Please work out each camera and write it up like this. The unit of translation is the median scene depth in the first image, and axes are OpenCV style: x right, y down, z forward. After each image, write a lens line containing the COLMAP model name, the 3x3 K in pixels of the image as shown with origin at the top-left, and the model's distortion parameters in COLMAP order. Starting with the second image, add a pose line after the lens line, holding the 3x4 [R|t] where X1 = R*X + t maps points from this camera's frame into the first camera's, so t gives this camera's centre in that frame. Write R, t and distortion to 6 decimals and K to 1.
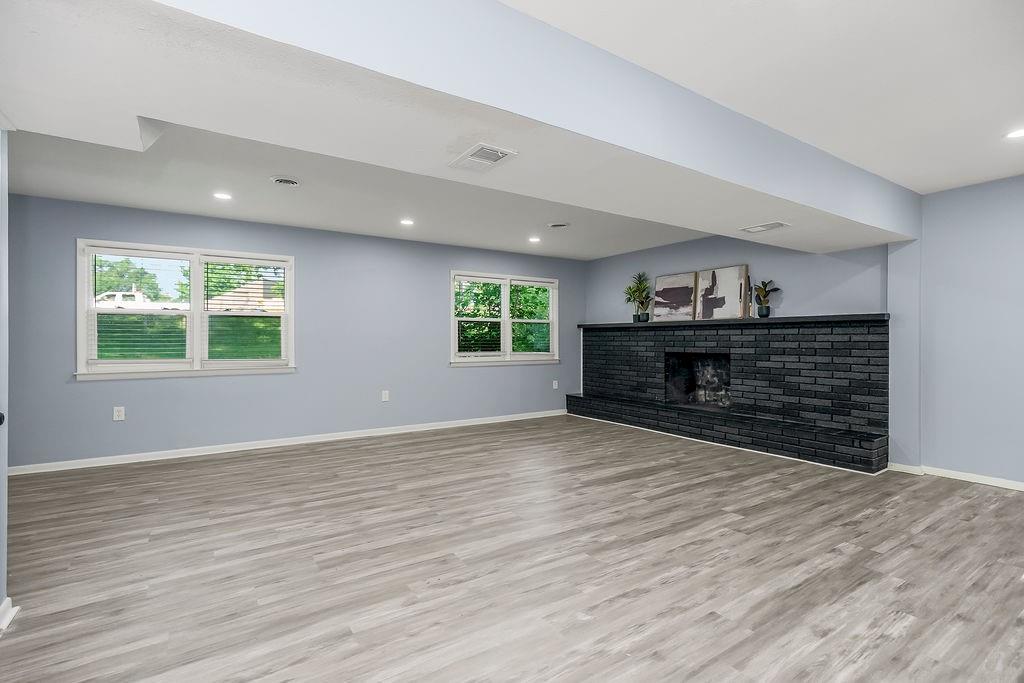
lens RADIAL K [[479.4, 0, 512.4], [0, 479.4, 341.5], [0, 0, 1]] dist [-0.010145, 0.004431]
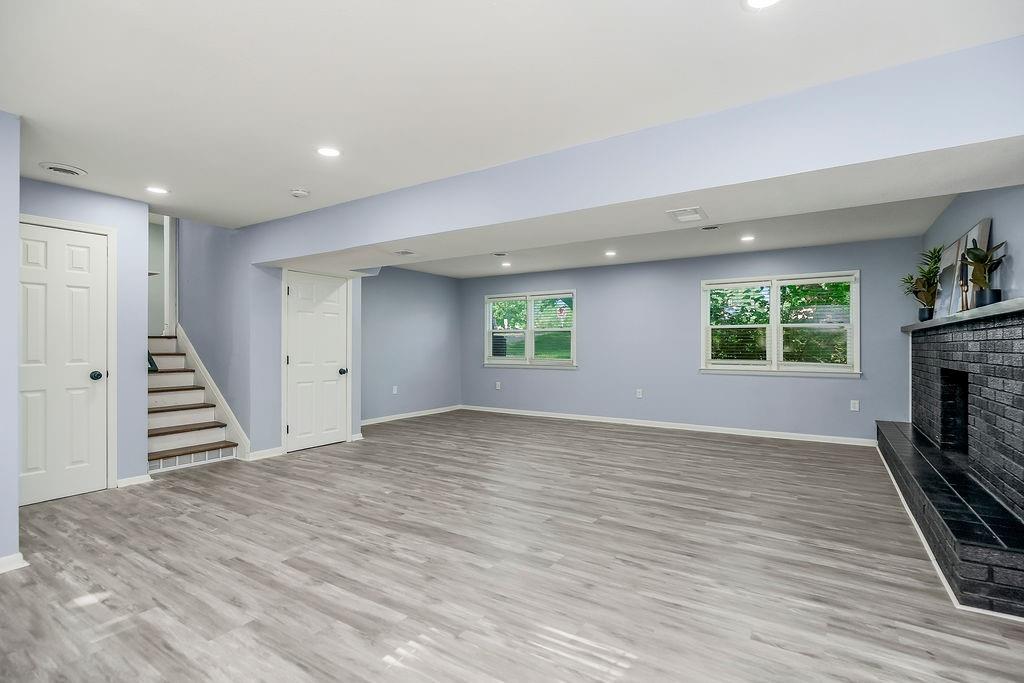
lens RADIAL K [[479.4, 0, 530.4], [0, 479.4, 342.1], [0, 0, 1]] dist [-0.010145, 0.004431]
pose [[0.421119, -0.004489, -0.906994, 0.927868], [-0.004772, 0.999963, -0.007165, -0.007788], [0.906993, 0.007346, 0.421082, 0.305034]]
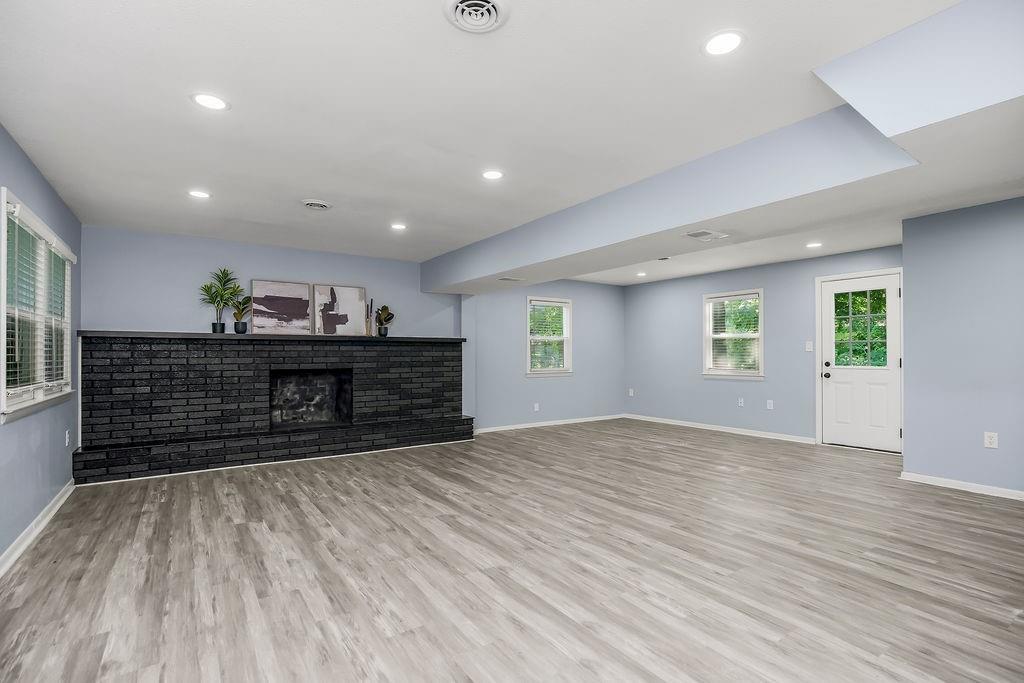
lens RADIAL K [[479.4, 0, 519.9], [0, 479.4, 347.8], [0, 0, 1]] dist [-0.010145, 0.004431]
pose [[-0.027634, 0.015630, 0.999496, -0.761016], [0.006062, 0.999862, -0.015468, -0.002046], [-0.999600, 0.005631, -0.027725, 0.792794]]
